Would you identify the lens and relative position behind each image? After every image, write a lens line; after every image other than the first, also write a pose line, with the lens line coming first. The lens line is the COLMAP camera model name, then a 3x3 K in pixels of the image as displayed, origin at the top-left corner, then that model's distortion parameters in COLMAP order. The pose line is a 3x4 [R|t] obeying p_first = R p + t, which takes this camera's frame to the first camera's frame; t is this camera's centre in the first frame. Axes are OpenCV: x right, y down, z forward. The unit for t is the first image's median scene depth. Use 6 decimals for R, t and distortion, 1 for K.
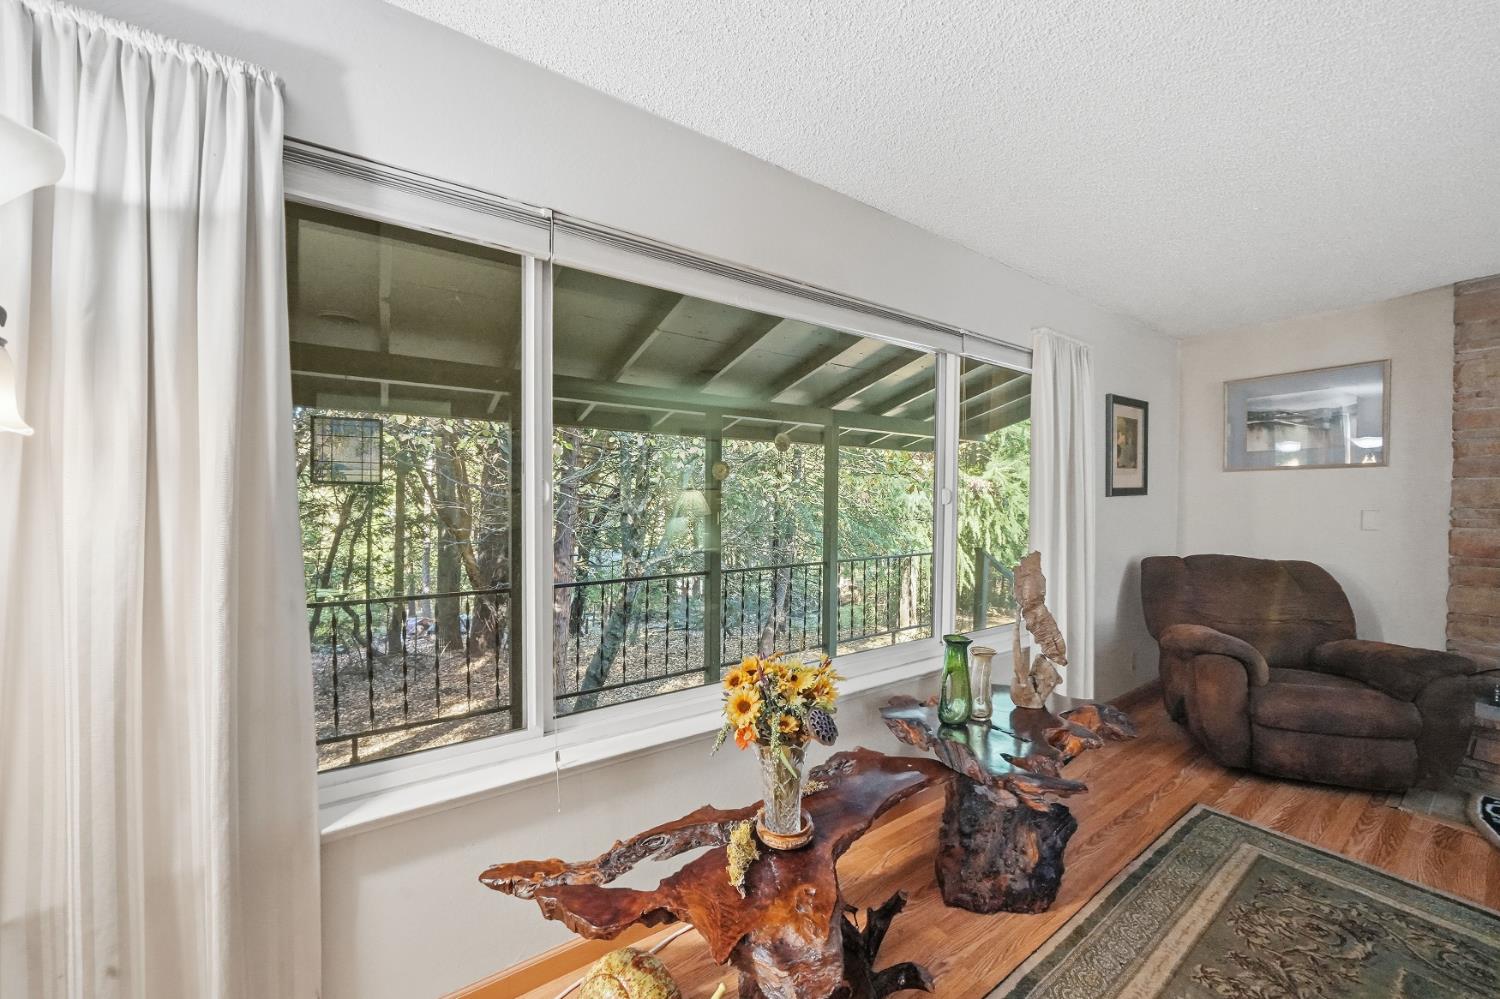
lens RADIAL K [[548.3, 0, 750.1], [0, 548.3, 513.4], [0, 0, 1]] dist [-0.011490, 0.000083]
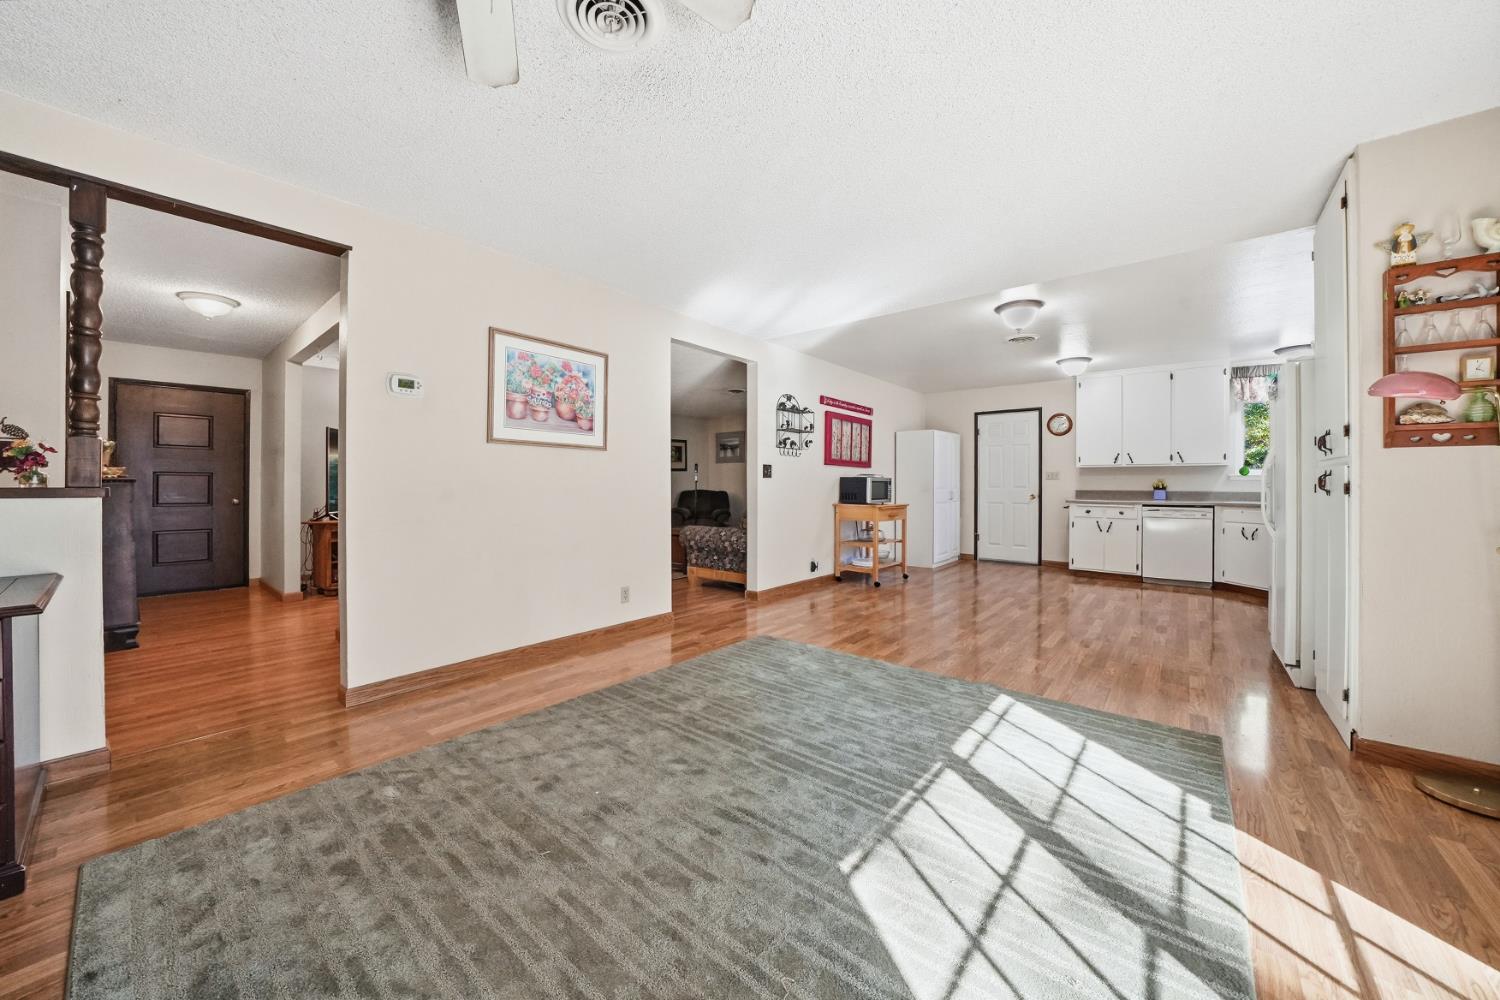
lens RADIAL K [[536.6, 0, 748.2], [0, 536.6, 495.4], [0, 0, 1]] dist [-0.019742, 0.000357]
pose [[0.958673, -0.001432, 0.284506, 0.243415], [0.006627, 0.999828, -0.017298, 0.185361], [-0.284432, 0.018469, 0.958518, -2.314263]]
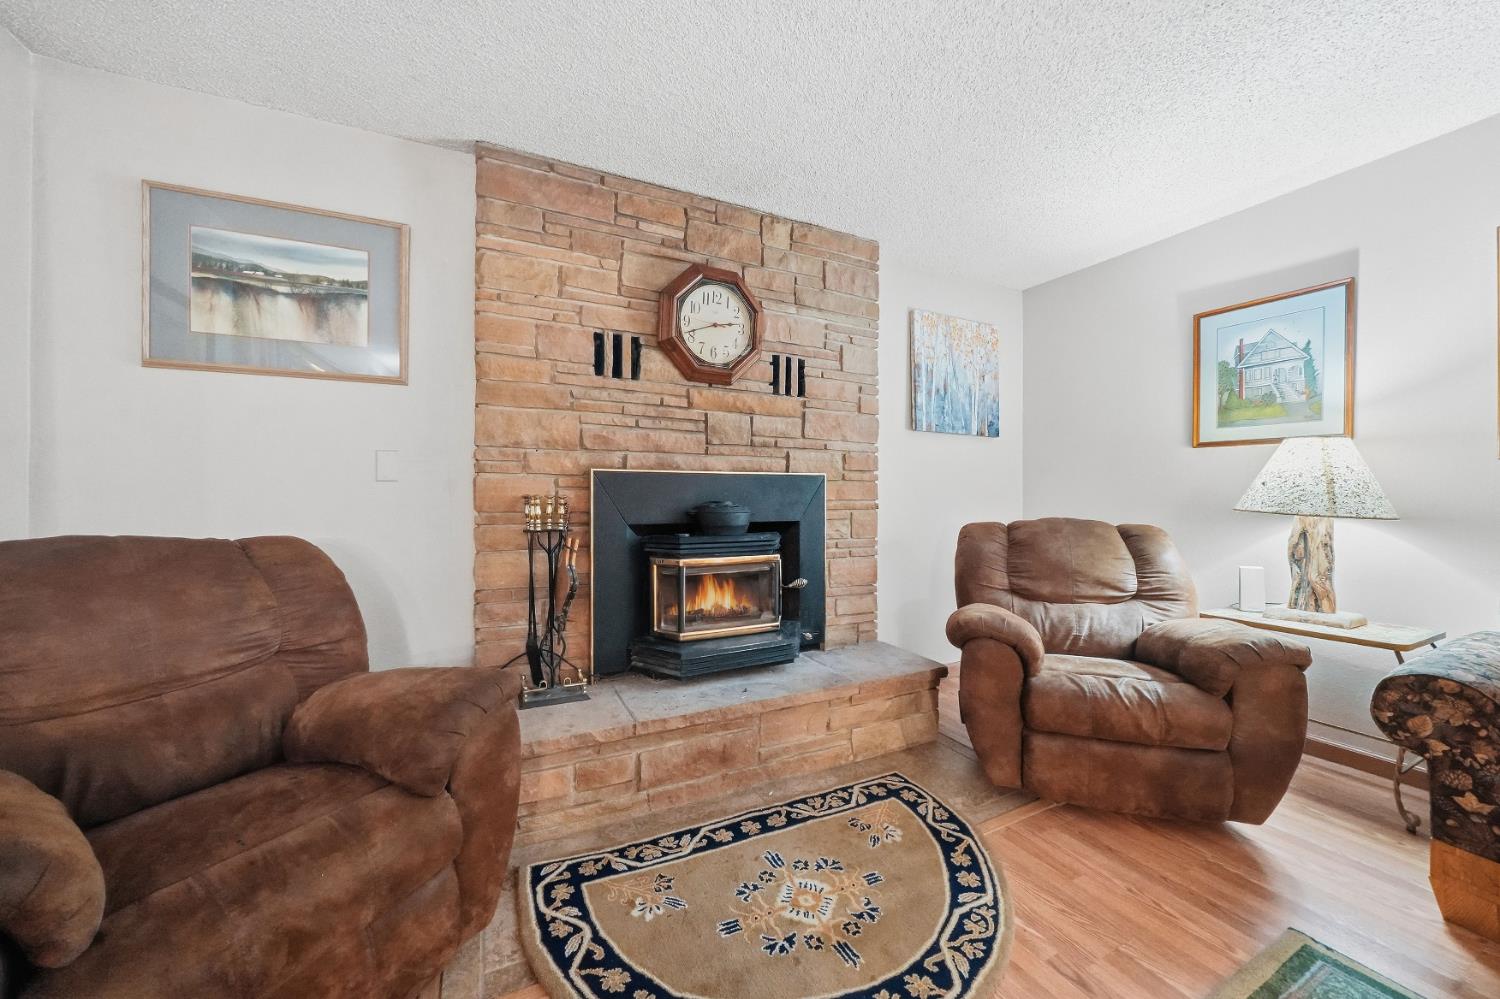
lens RADIAL K [[536.6, 0, 748.2], [0, 536.6, 494.9], [0, 0, 1]] dist [-0.019742, 0.000357]
pose [[0.147002, 0.005695, 0.989120, 0.606710], [0.023929, 0.999670, -0.009312, 0.066544], [-0.988847, 0.025037, 0.146818, 0.498821]]
